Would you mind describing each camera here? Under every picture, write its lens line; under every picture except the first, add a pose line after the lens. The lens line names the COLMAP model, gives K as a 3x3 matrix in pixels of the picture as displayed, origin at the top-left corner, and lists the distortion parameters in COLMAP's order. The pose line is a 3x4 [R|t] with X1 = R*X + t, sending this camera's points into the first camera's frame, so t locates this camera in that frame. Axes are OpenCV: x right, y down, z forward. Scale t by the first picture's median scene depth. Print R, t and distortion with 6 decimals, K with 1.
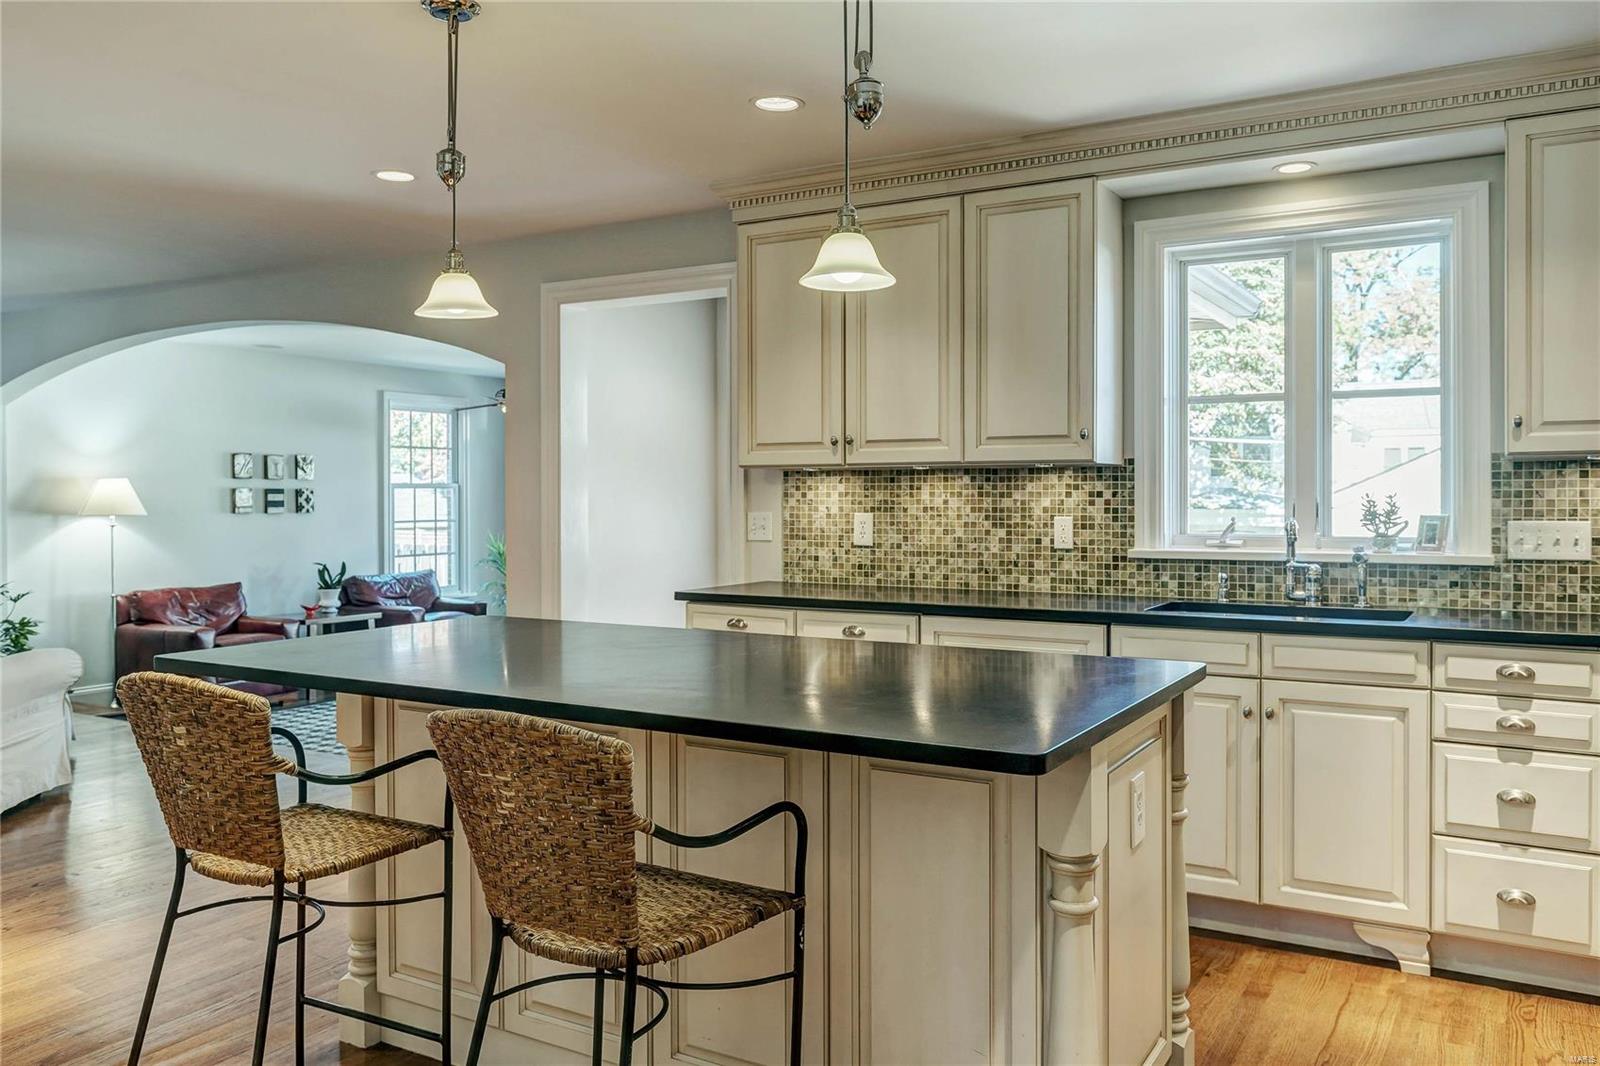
lens RADIAL K [[1218.1, 0, 799.9], [0, 1218.1, 504.0], [0, 0, 1]] dist [0.001531, 0.000667]
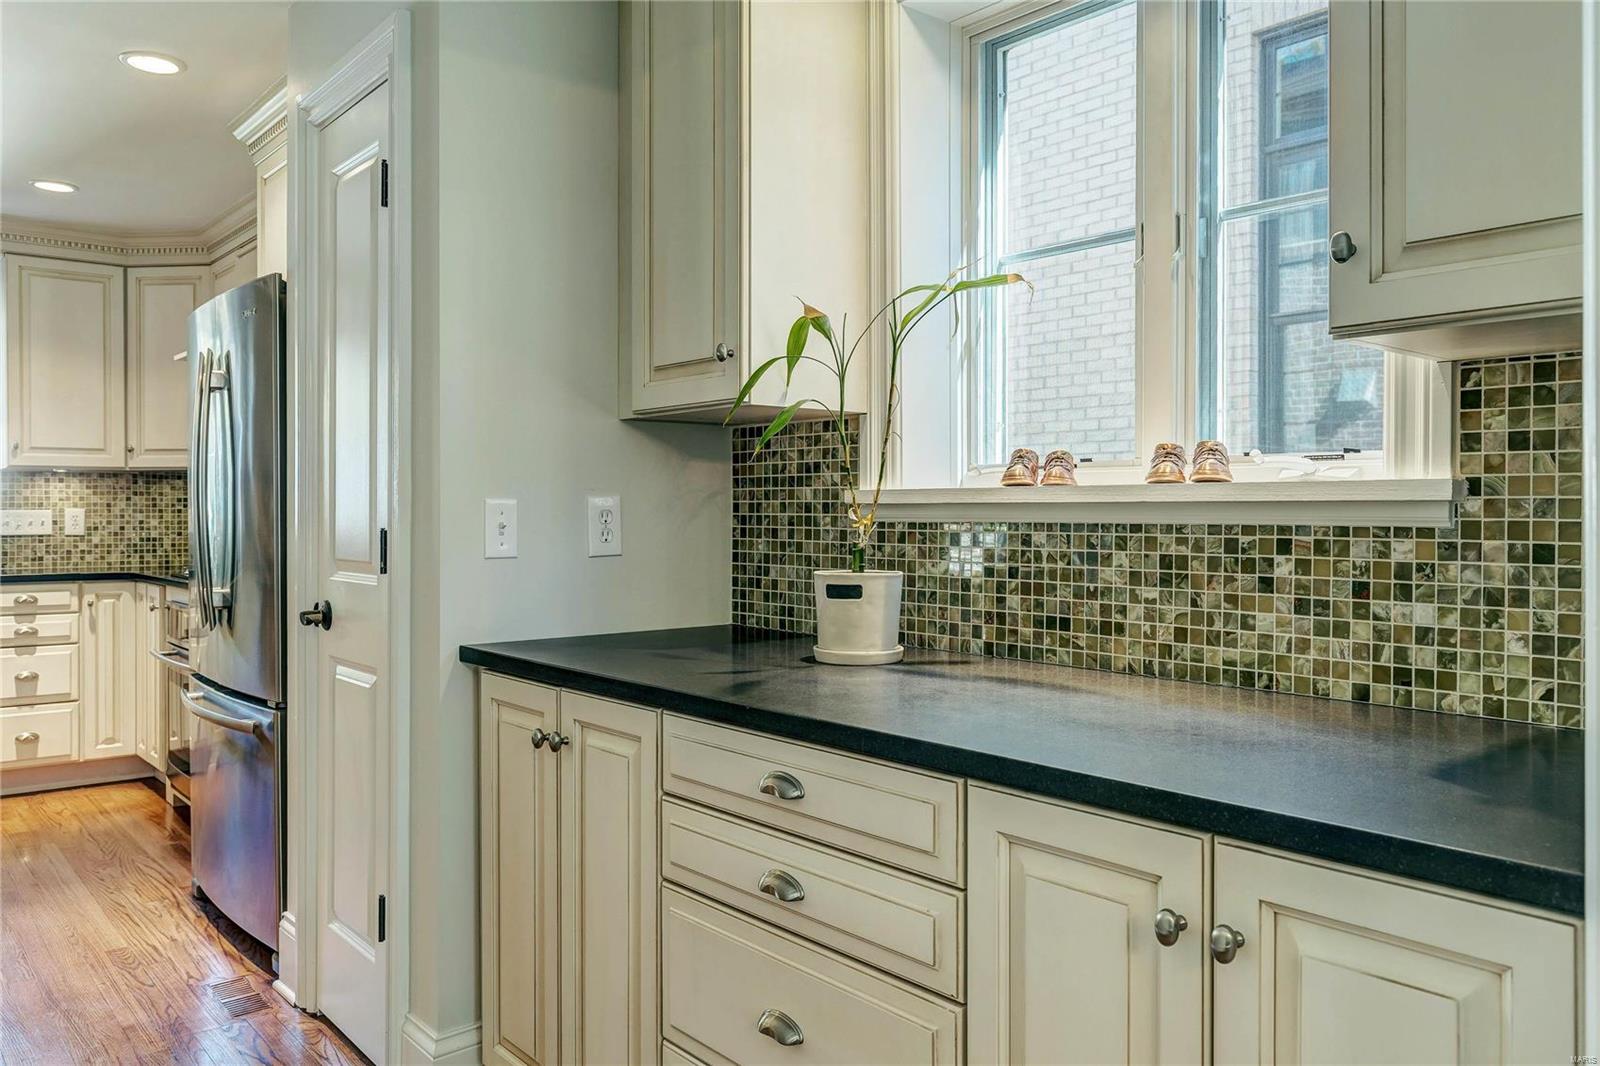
lens RADIAL K [[1201.9, 0, 800.0], [0, 1201.9, 533.0], [0, 0, 1]] dist [0.004943, 0.001959]
pose [[0.333454, -0.016201, 0.942627, -0.586957], [0.005758, 0.999869, 0.015147, 0.029570], [-0.942749, 0.000376, 0.333503, -0.518467]]
